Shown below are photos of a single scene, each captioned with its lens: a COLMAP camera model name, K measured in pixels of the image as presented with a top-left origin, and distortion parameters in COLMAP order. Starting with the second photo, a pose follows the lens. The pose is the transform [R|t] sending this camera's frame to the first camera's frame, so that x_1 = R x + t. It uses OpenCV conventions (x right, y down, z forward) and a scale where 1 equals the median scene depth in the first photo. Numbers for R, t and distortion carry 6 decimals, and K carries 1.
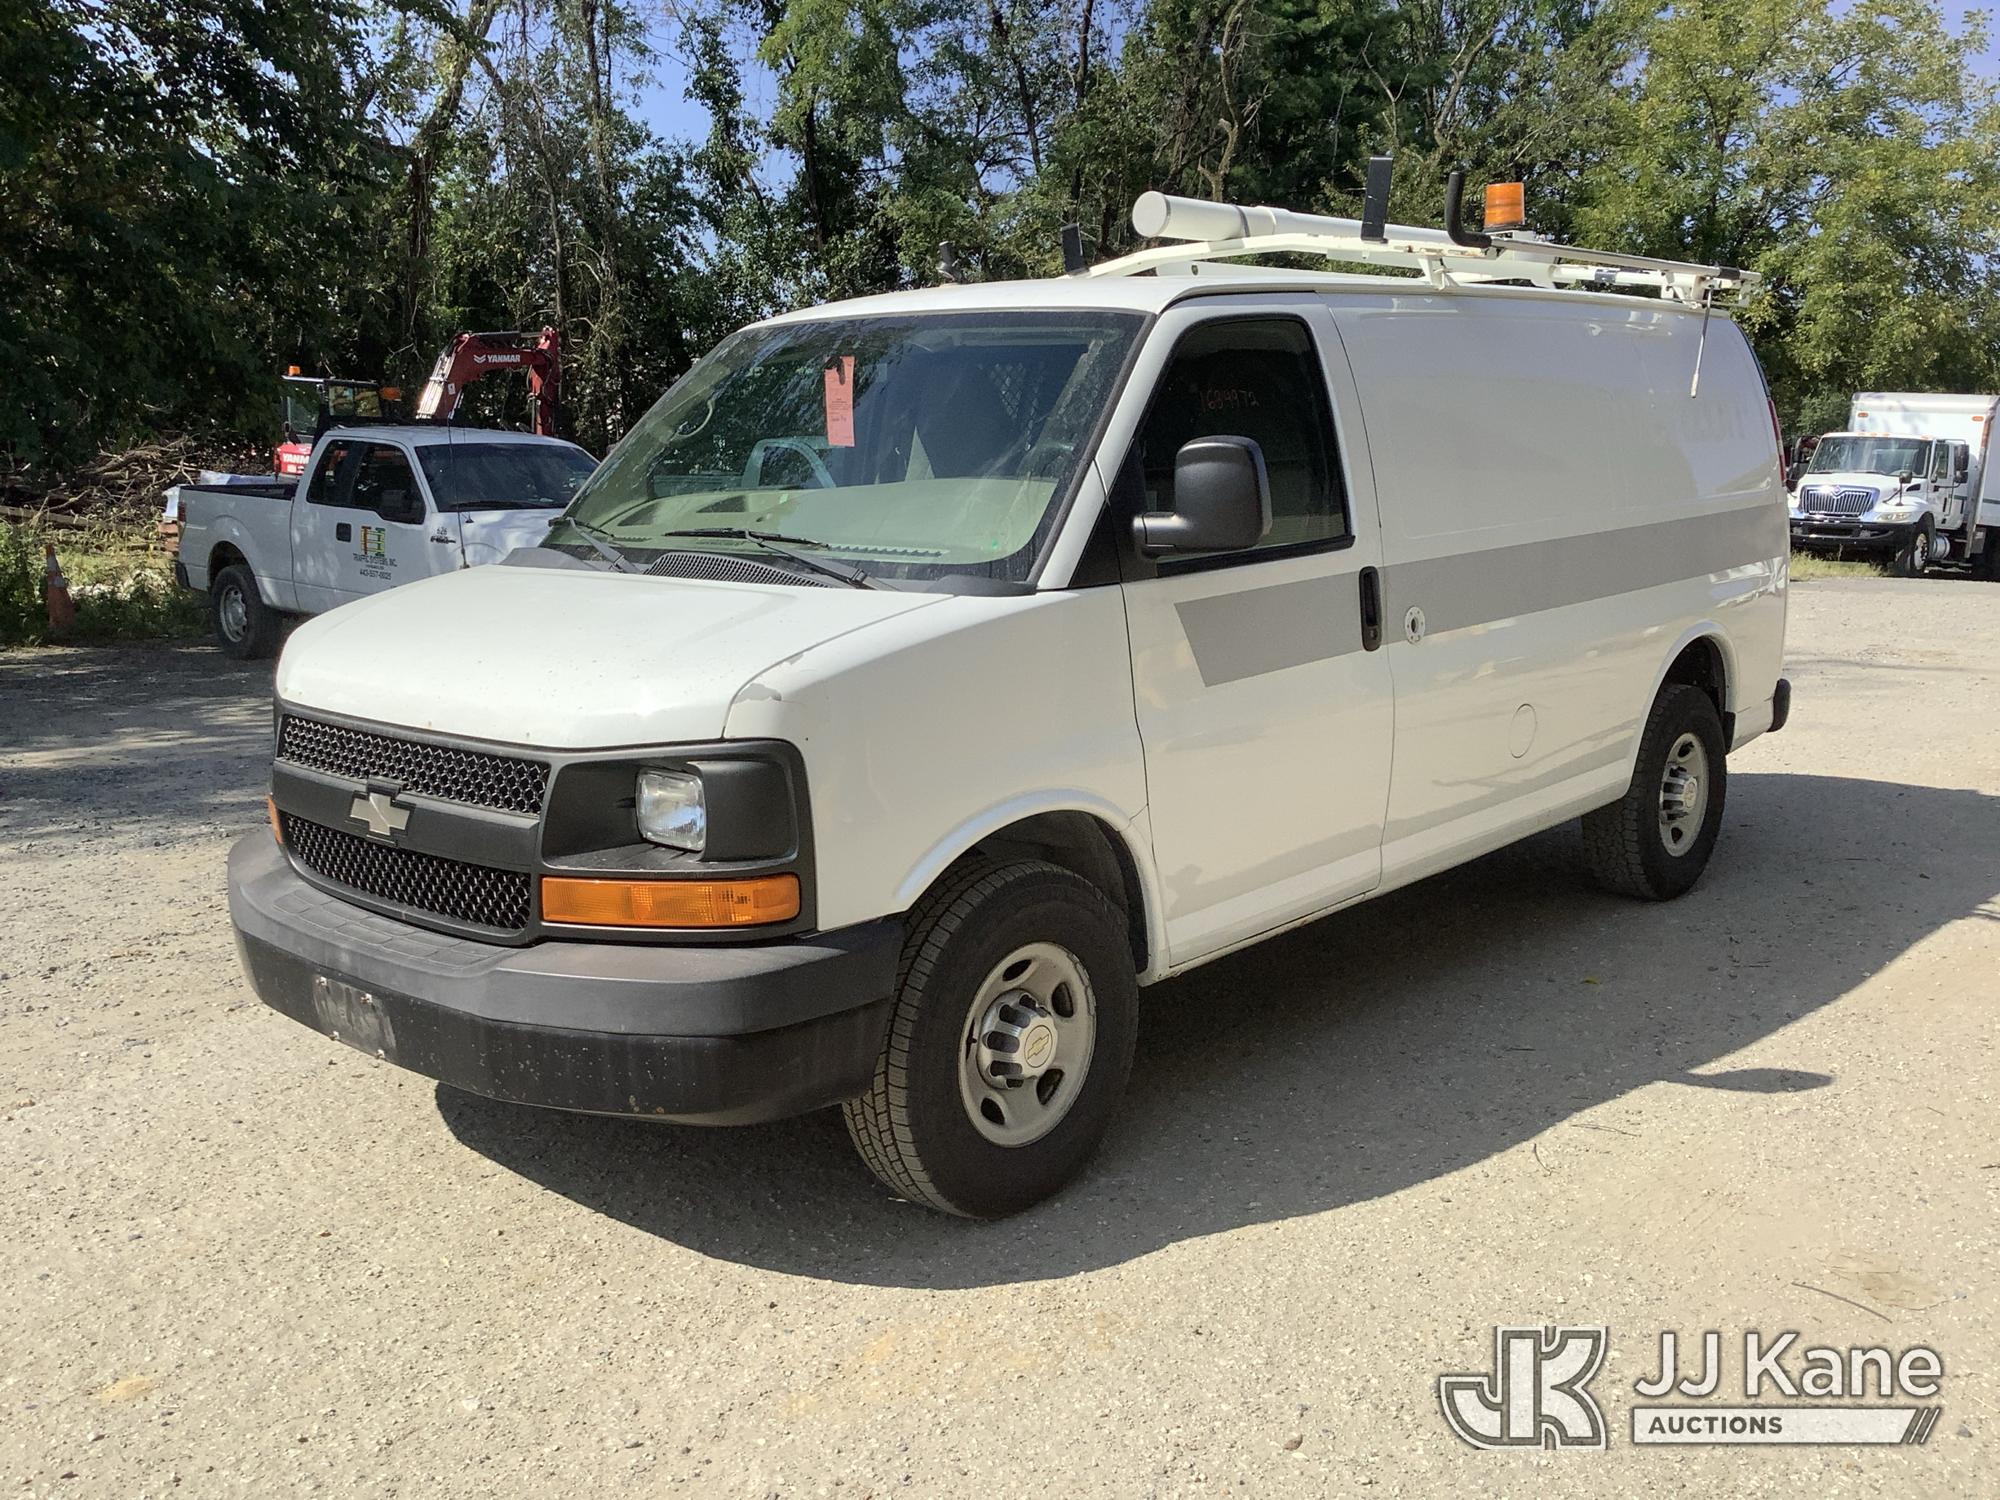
lens RADIAL K [[1892.7, 0, 998.1], [0, 1892.7, 744.8], [0, 0, 1]] dist [-0.024147, 0.000000]
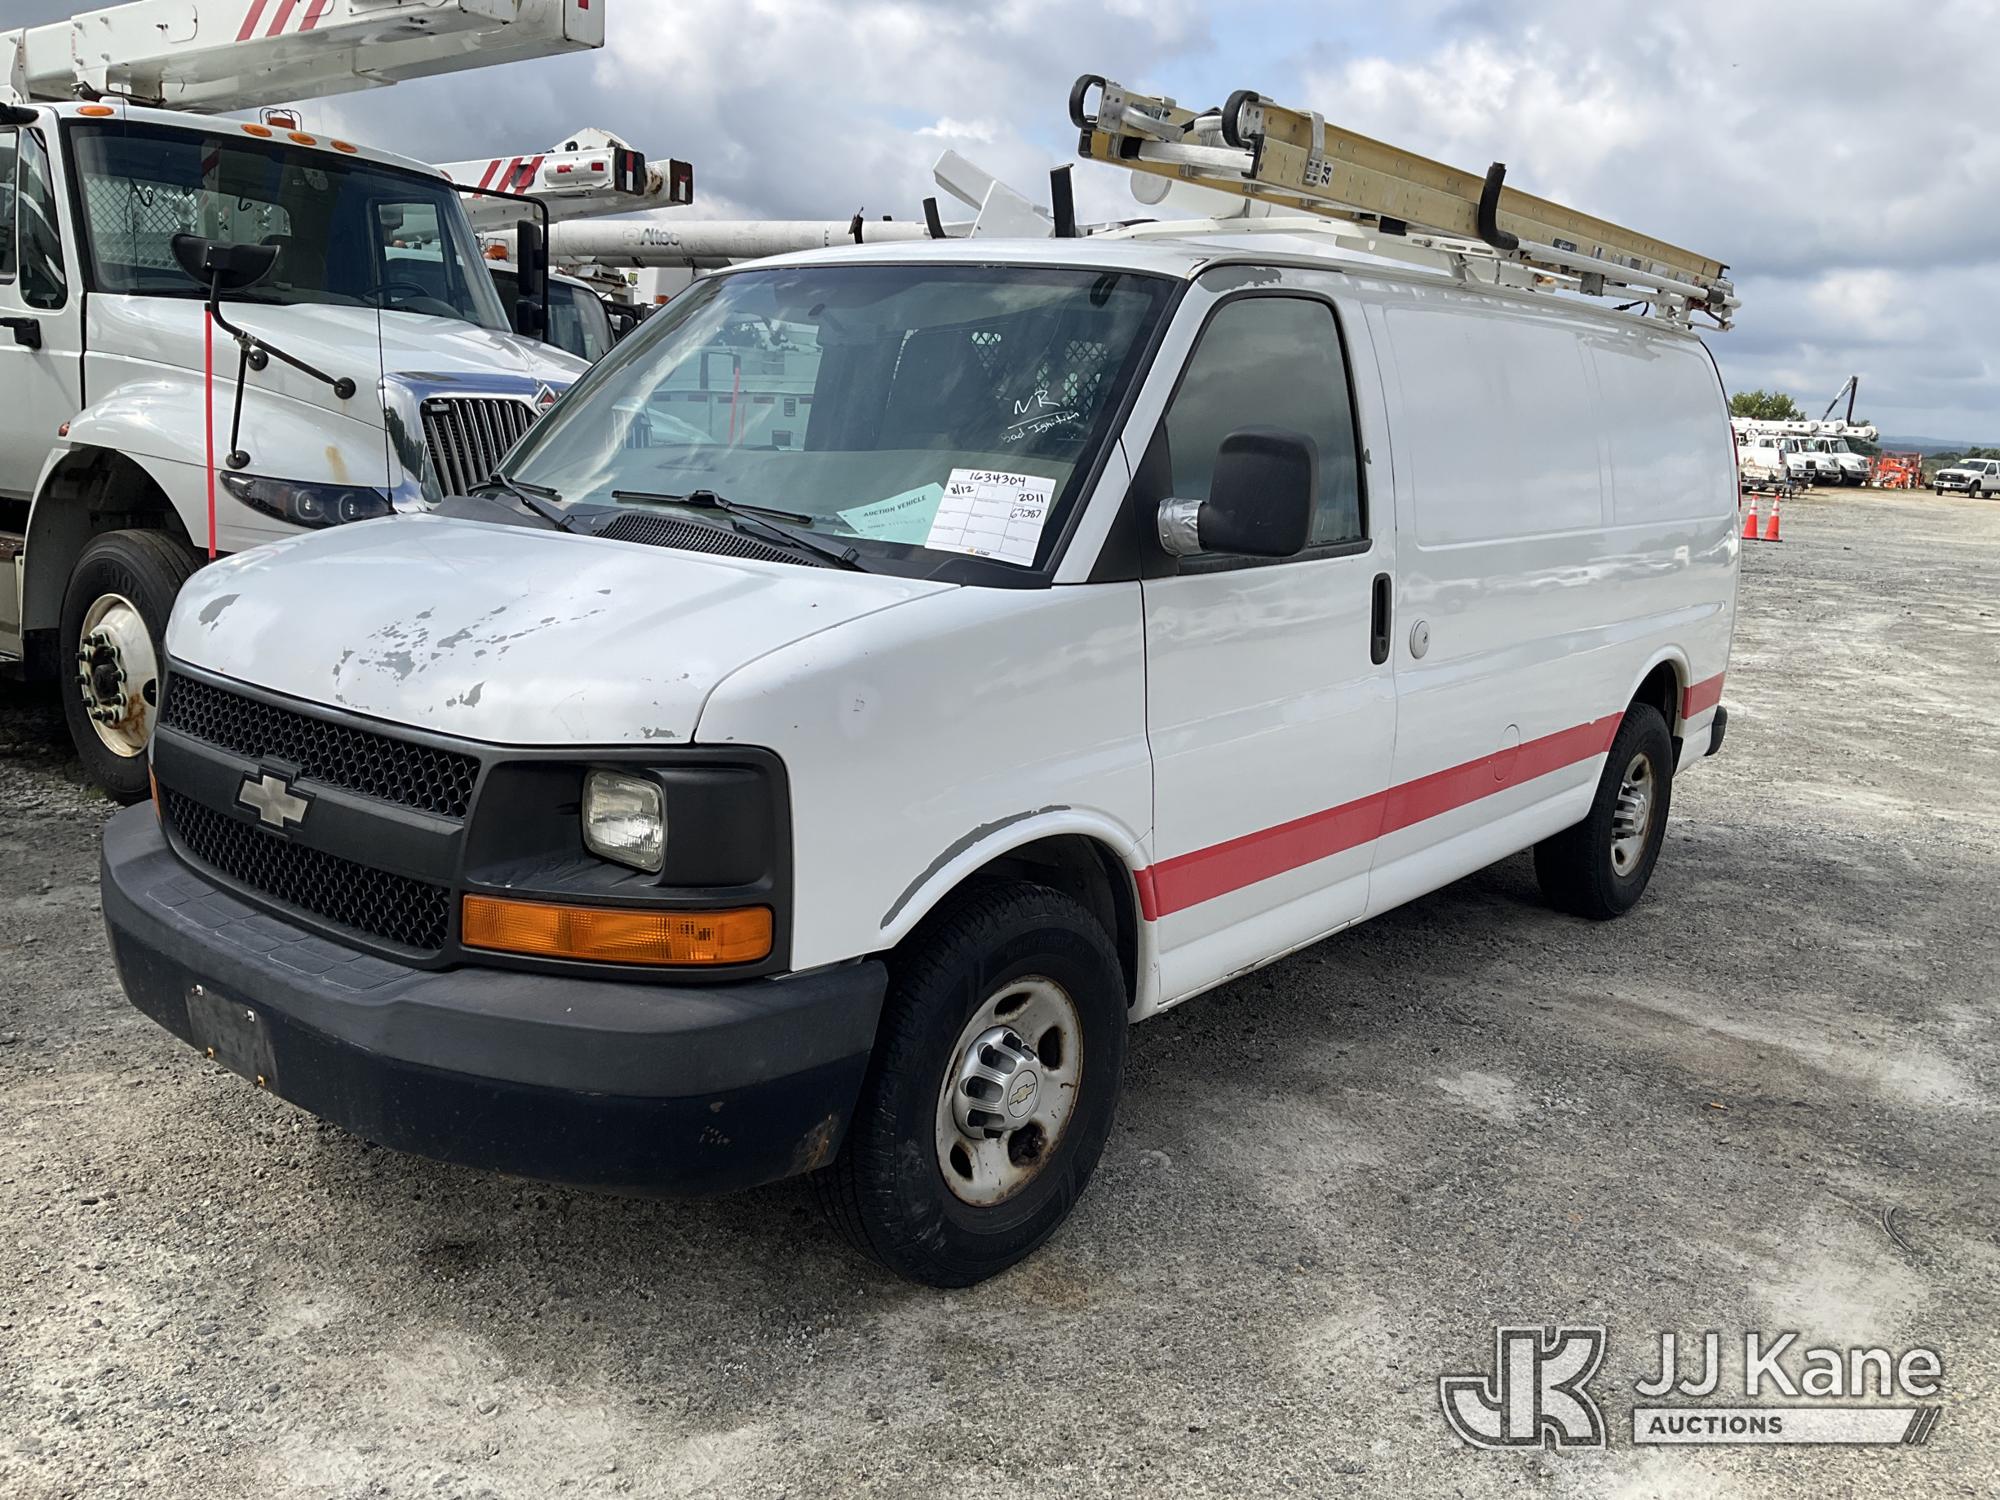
lens RADIAL K [[1709.7, 0, 996.3], [0, 1709.7, 771.5], [0, 0, 1]] dist [0.006777, -0.005115]
pose [[0.996566, 0.052049, 0.064396, -0.051754], [-0.054486, 0.997840, 0.036691, -0.022634], [-0.062347, -0.040074, 0.997250, 0.206625]]
